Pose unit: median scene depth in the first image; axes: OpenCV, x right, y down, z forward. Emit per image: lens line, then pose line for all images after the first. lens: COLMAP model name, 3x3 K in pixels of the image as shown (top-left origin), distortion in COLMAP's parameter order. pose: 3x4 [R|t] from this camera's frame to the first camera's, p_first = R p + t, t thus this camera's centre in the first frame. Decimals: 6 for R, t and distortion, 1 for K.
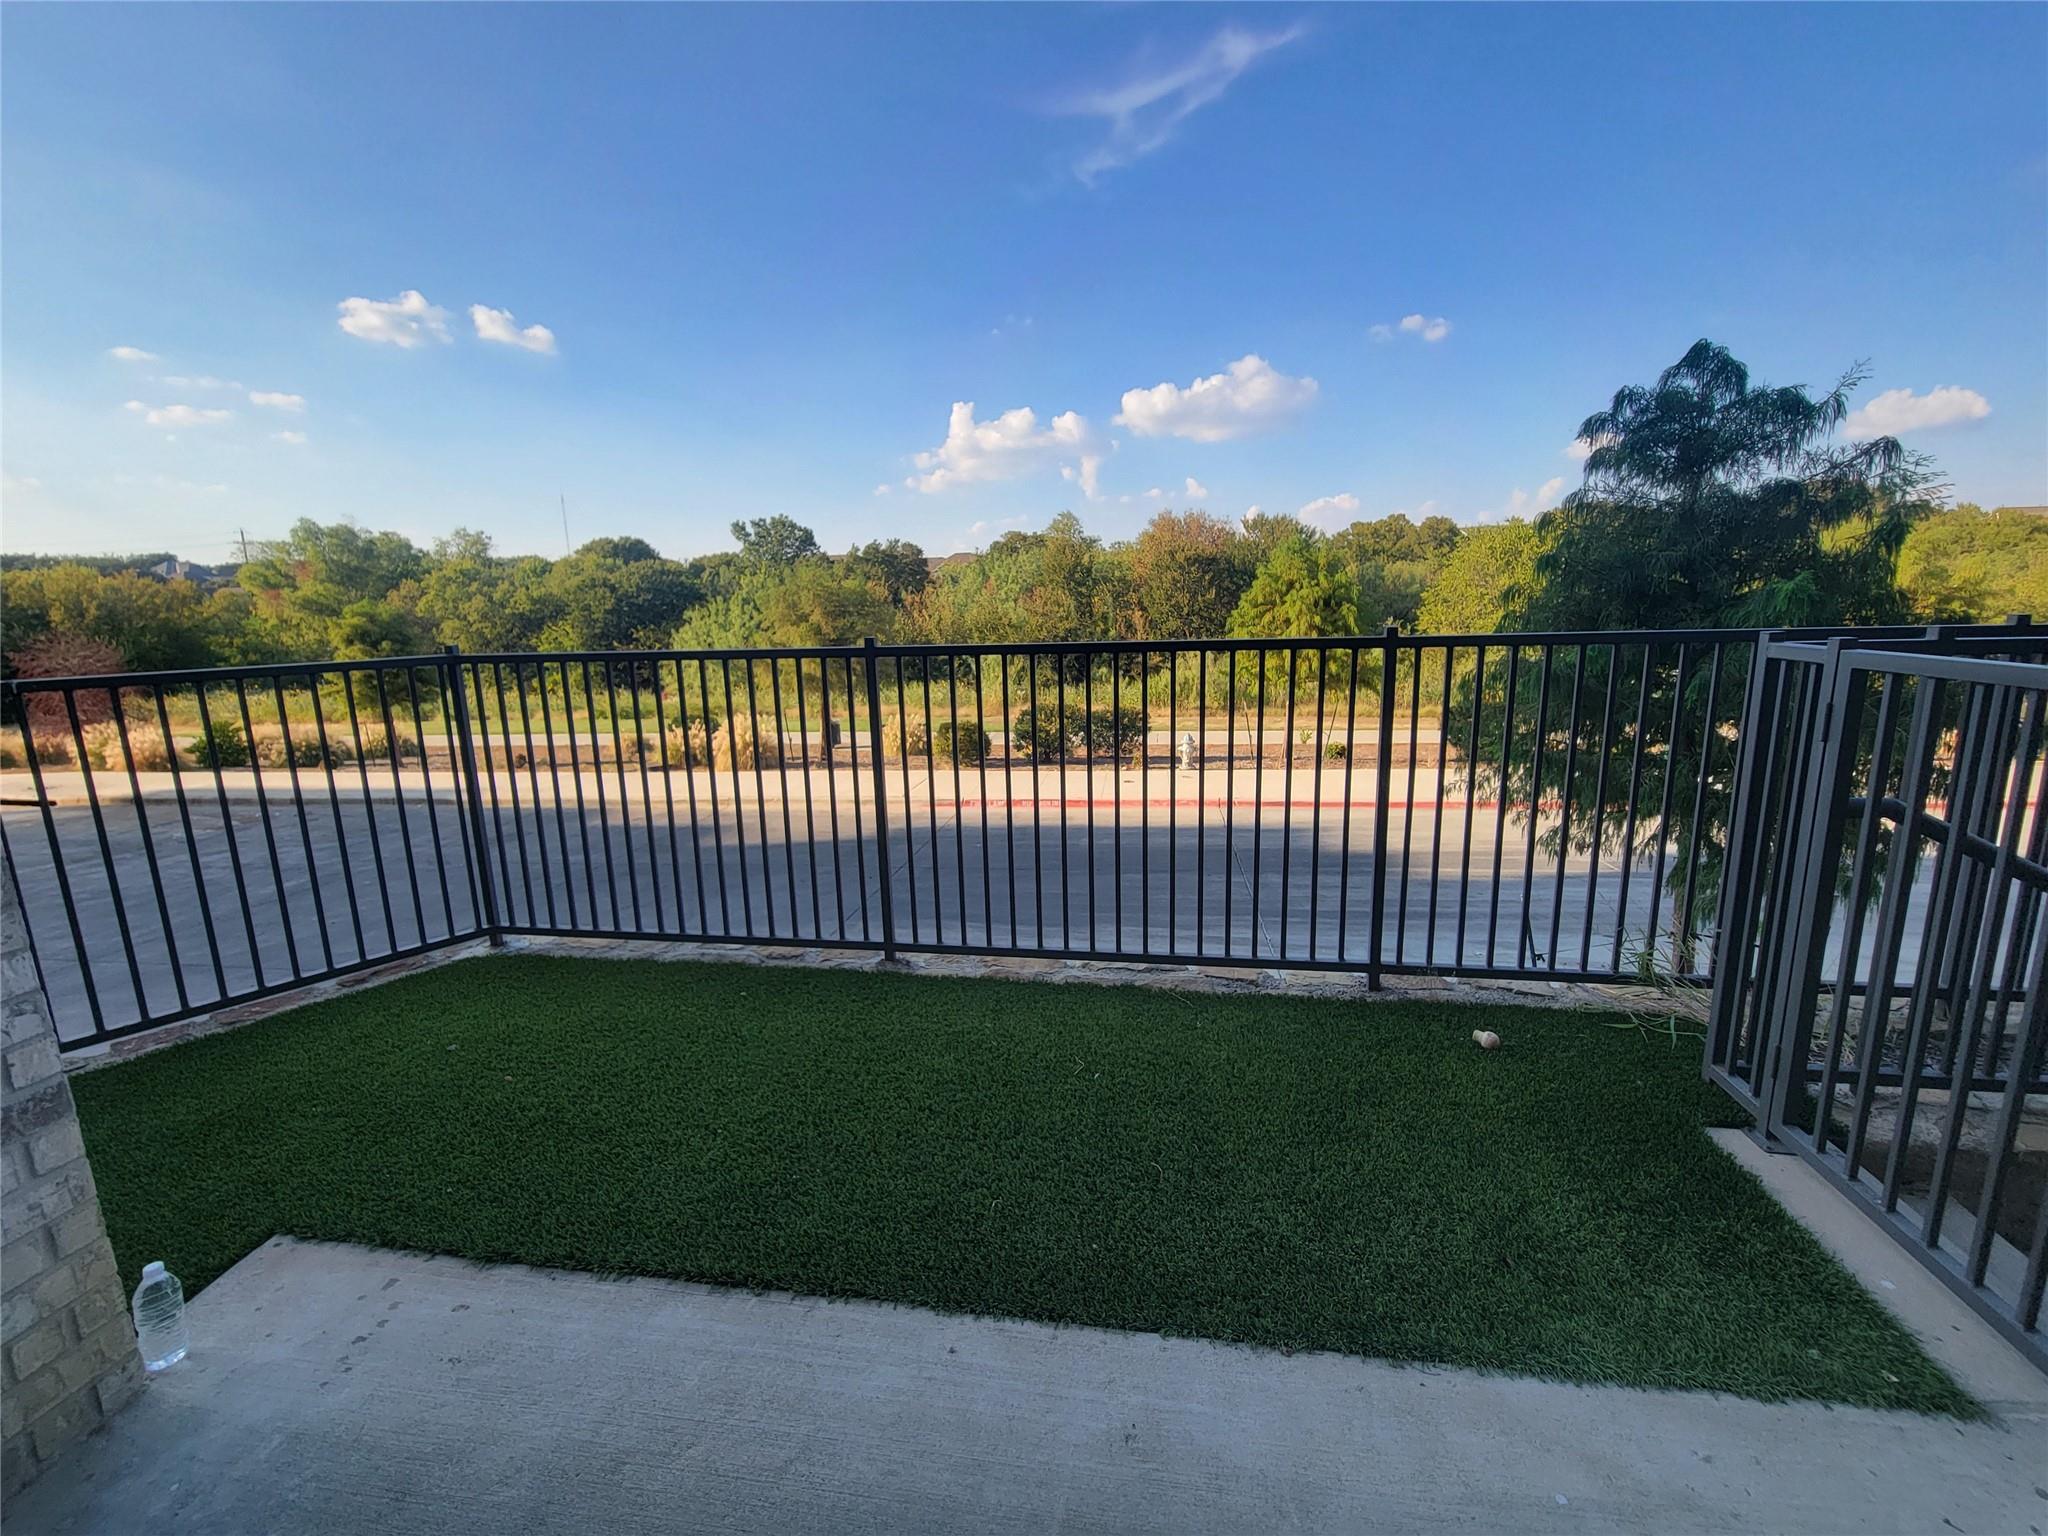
lens RADIAL K [[835.5, 0, 1022.1], [0, 835.5, 758.9], [0, 0, 1]] dist [0.006197, 0.000470]
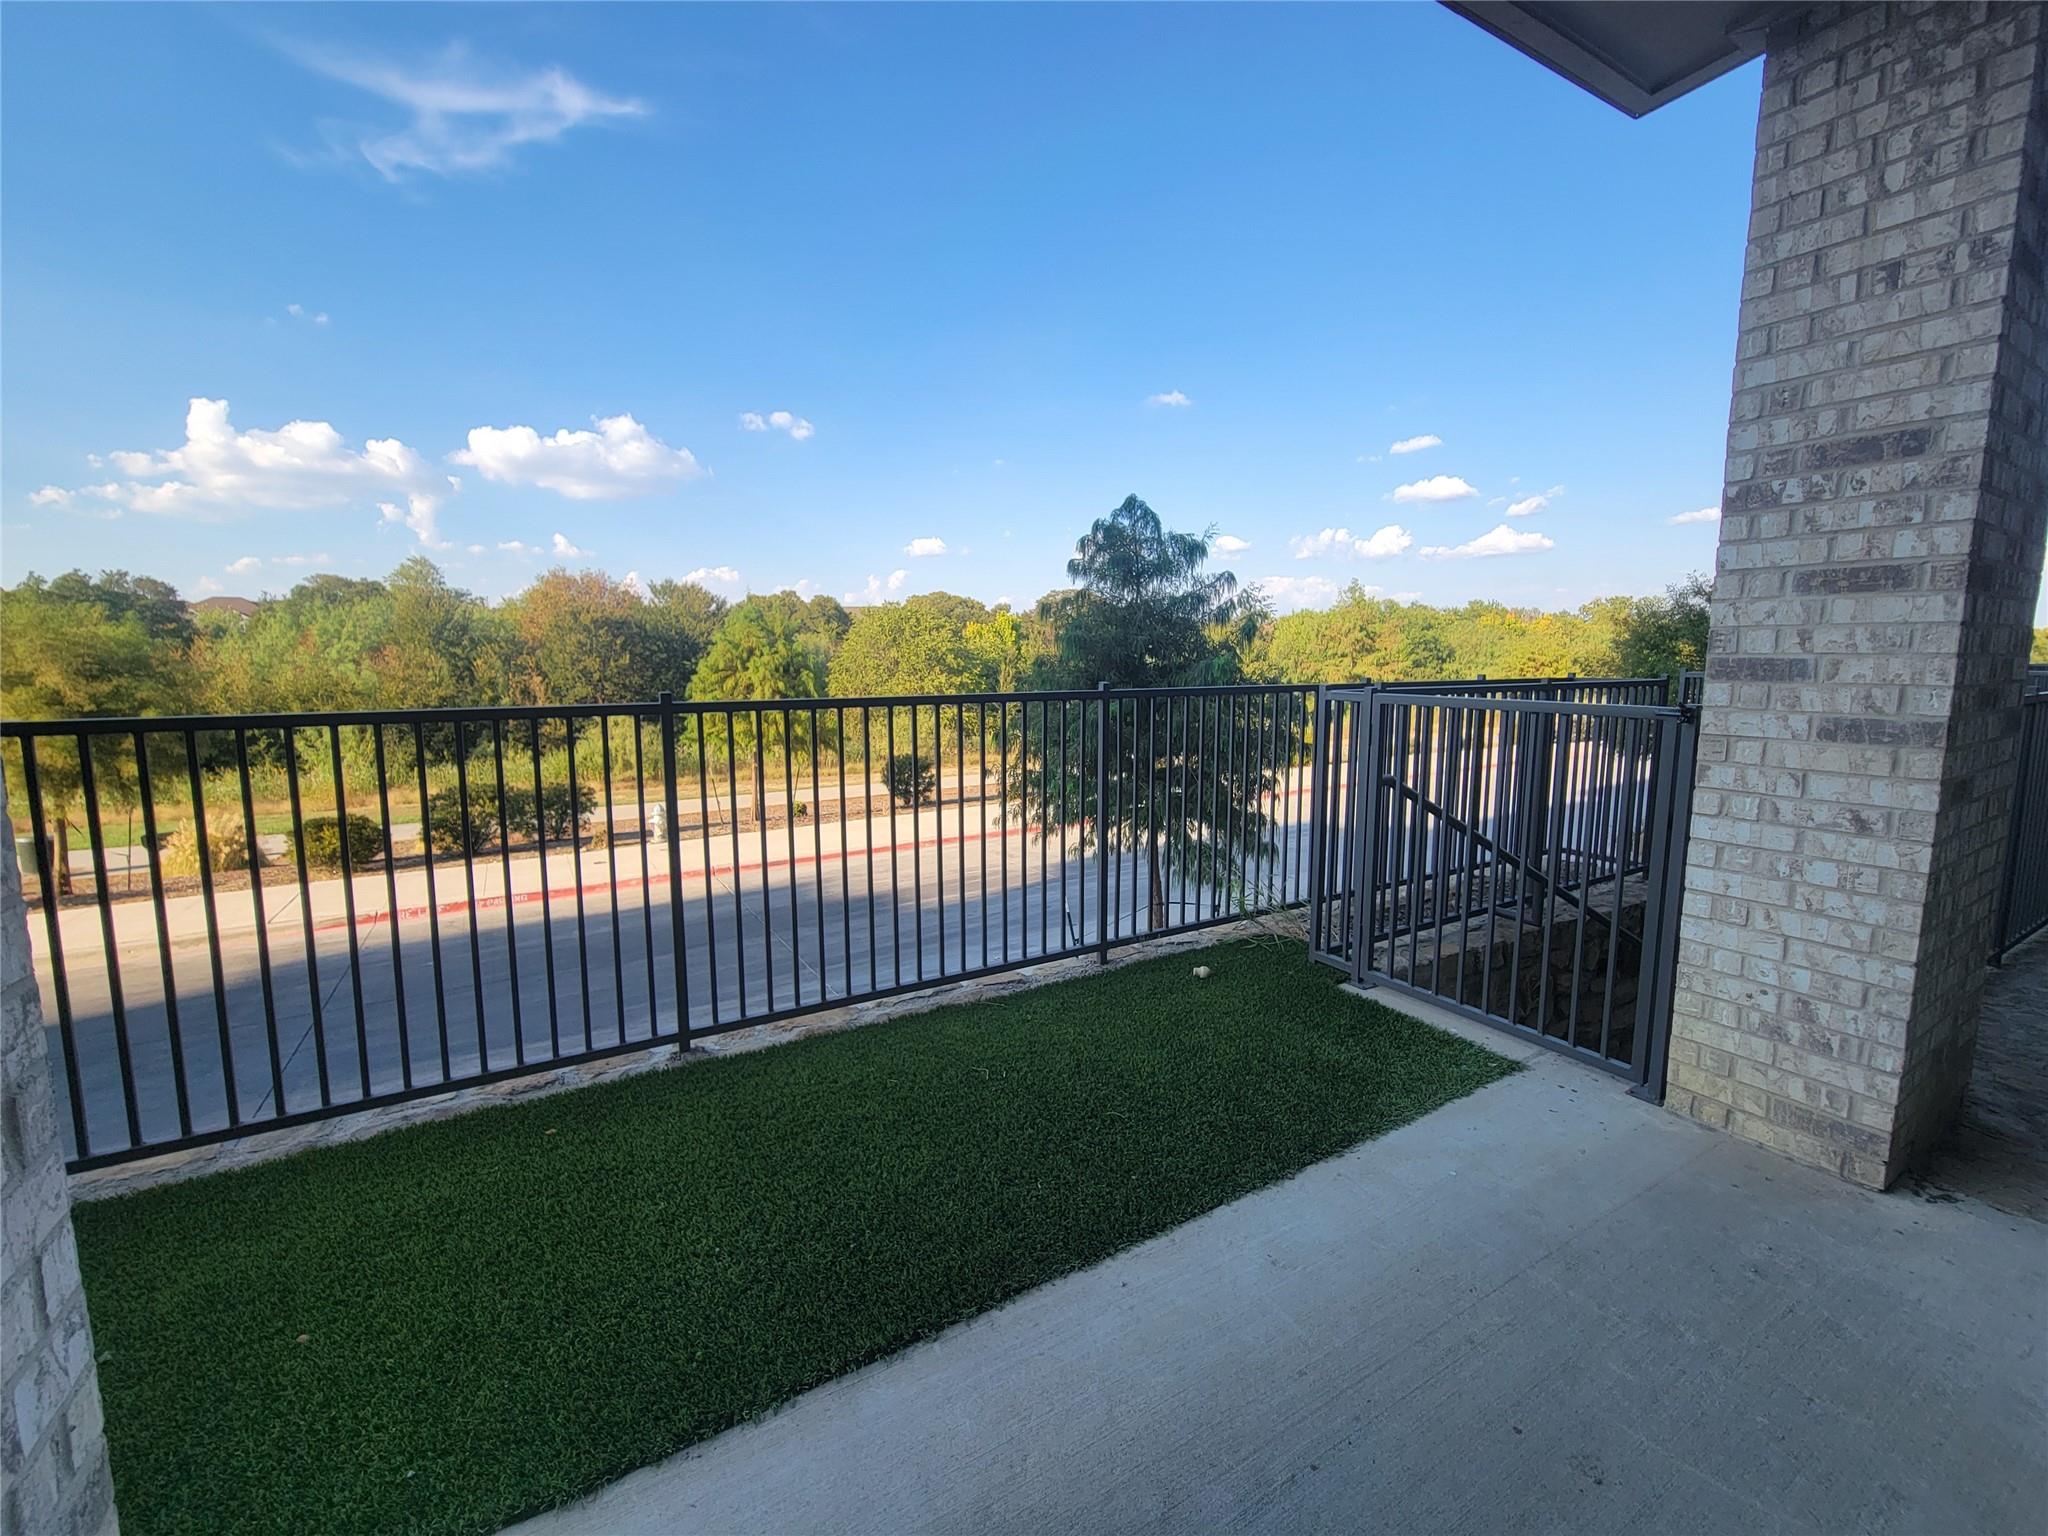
lens RADIAL K [[835.5, 0, 1008.7], [0, 835.5, 776.3], [0, 0, 1]] dist [0.006197, 0.000470]
pose [[0.775438, -0.065638, 0.628002, -0.090551], [0.102610, 0.994461, -0.022759, 0.000520], [-0.623030, 0.082087, 0.777879, 0.012403]]
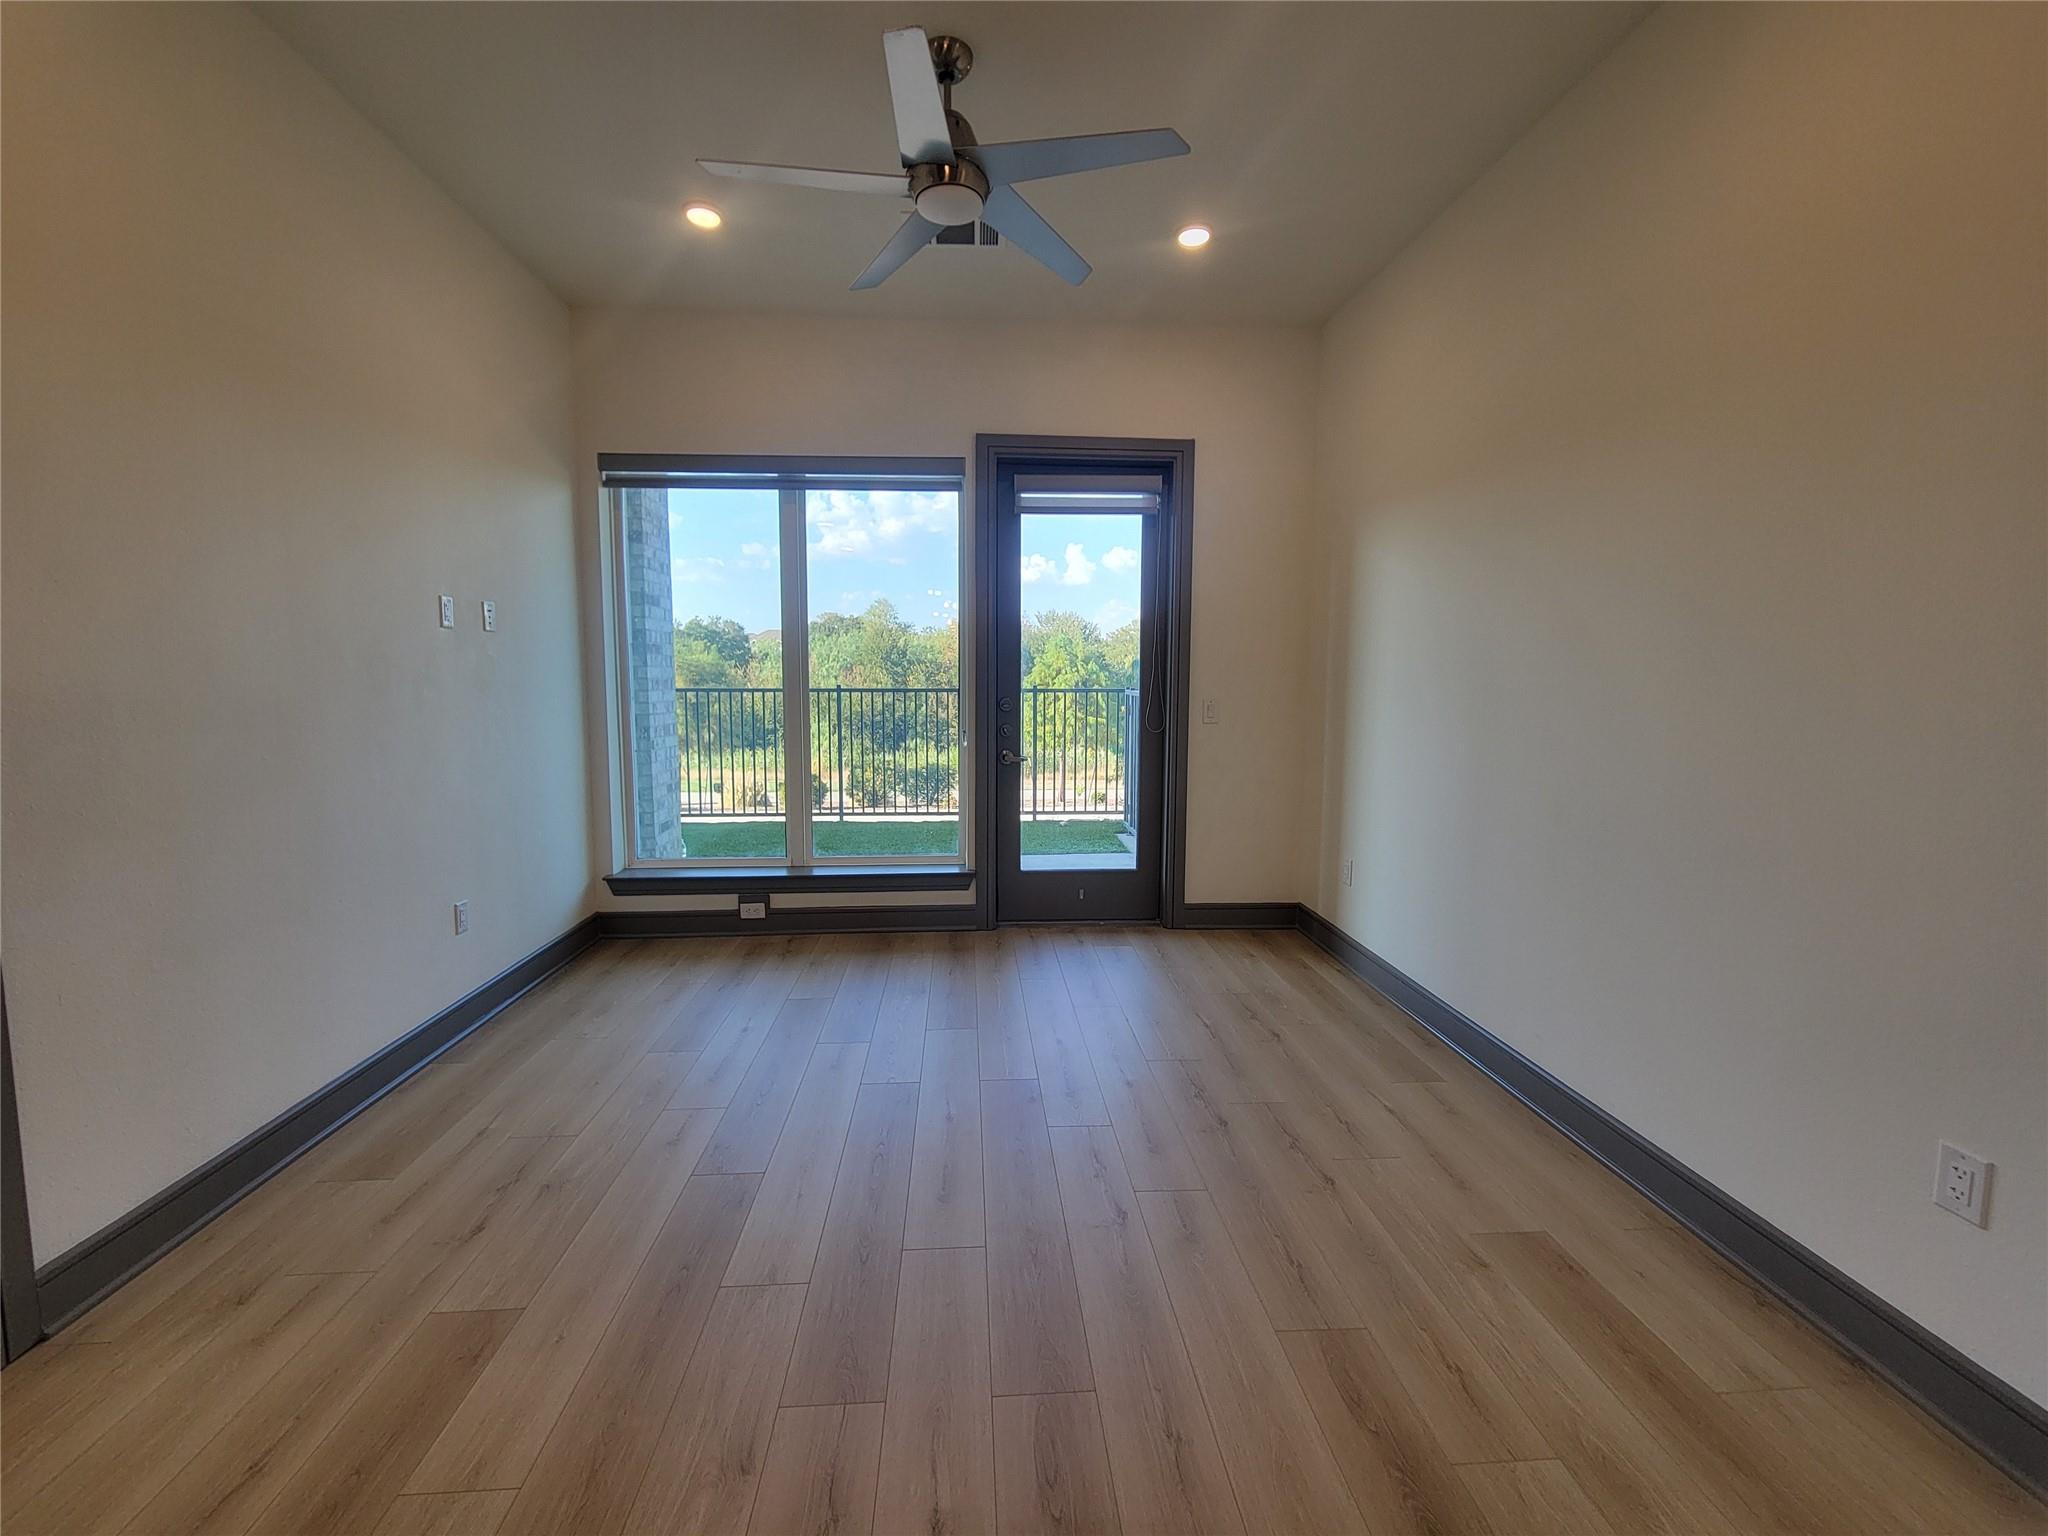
lens RADIAL K [[836.4, 0, 1031.2], [0, 836.4, 768.5], [0, 0, 1]] dist [0.004457, 0.000110]
pose [[0.972346, 0.006468, 0.233456, -0.039954], [0.013035, 0.996555, -0.081899, 0.061565], [-0.233181, 0.082678, 0.968912, -0.299650]]
